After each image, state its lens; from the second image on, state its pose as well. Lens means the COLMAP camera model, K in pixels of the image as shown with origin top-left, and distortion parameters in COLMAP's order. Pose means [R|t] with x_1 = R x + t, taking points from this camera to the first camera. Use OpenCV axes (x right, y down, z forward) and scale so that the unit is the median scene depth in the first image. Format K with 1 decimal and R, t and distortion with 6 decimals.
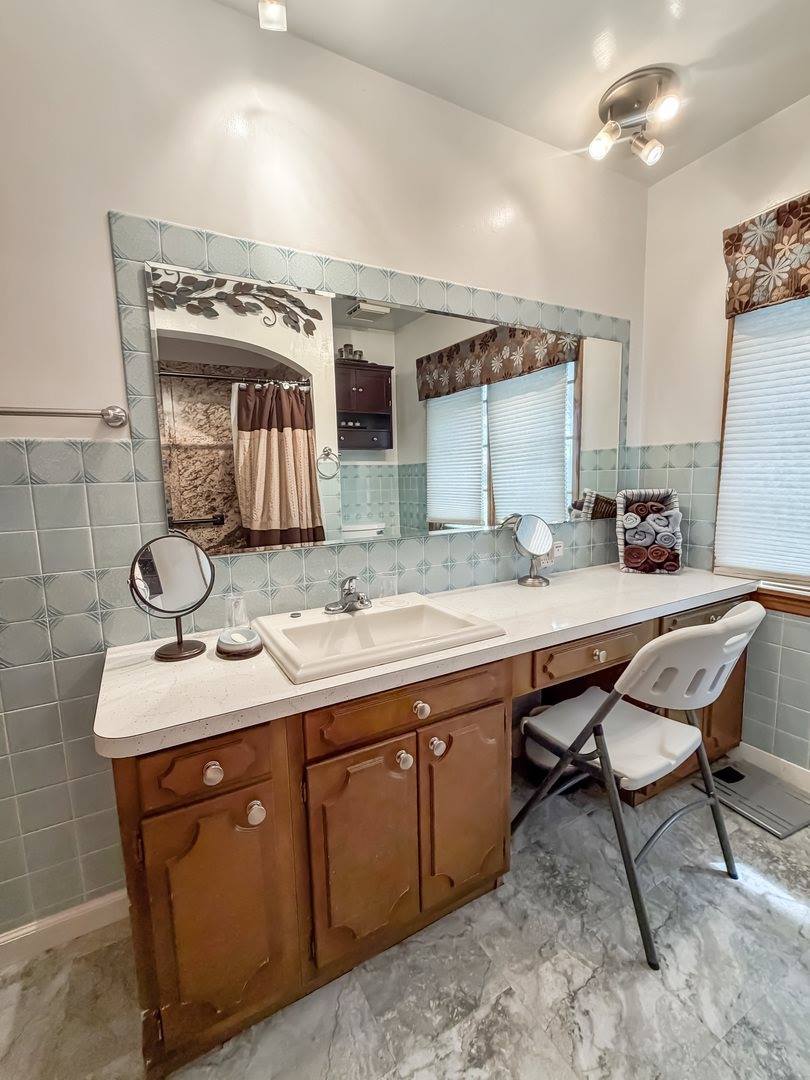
lens RADIAL K [[482.6, 0, 405.0], [0, 482.6, 540.0], [0, 0, 1]] dist [0.001348, -0.000126]
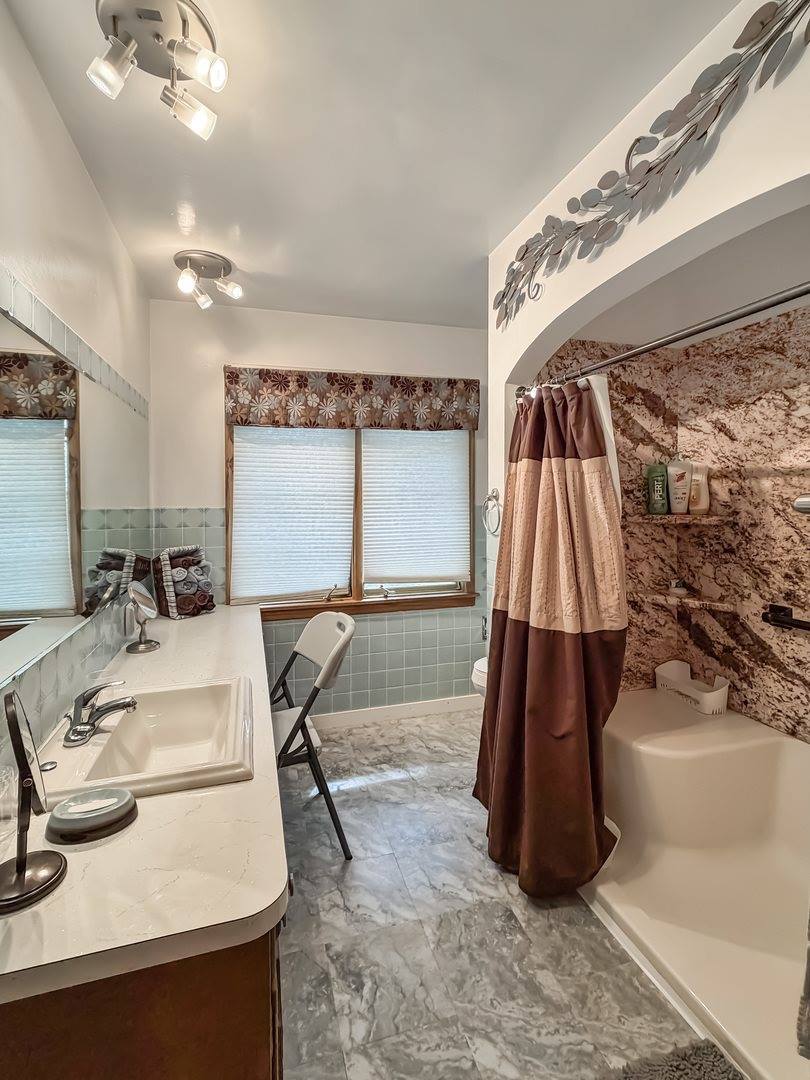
lens RADIAL K [[495.2, 0, 402.0], [0, 495.2, 498.5], [0, 0, 1]] dist [-0.000303, 0.000256]
pose [[0.215711, 0.018153, 0.976288, -0.718753], [0.128511, 0.990603, -0.046814, -0.116922], [-0.967964, 0.135562, 0.211351, 0.242396]]
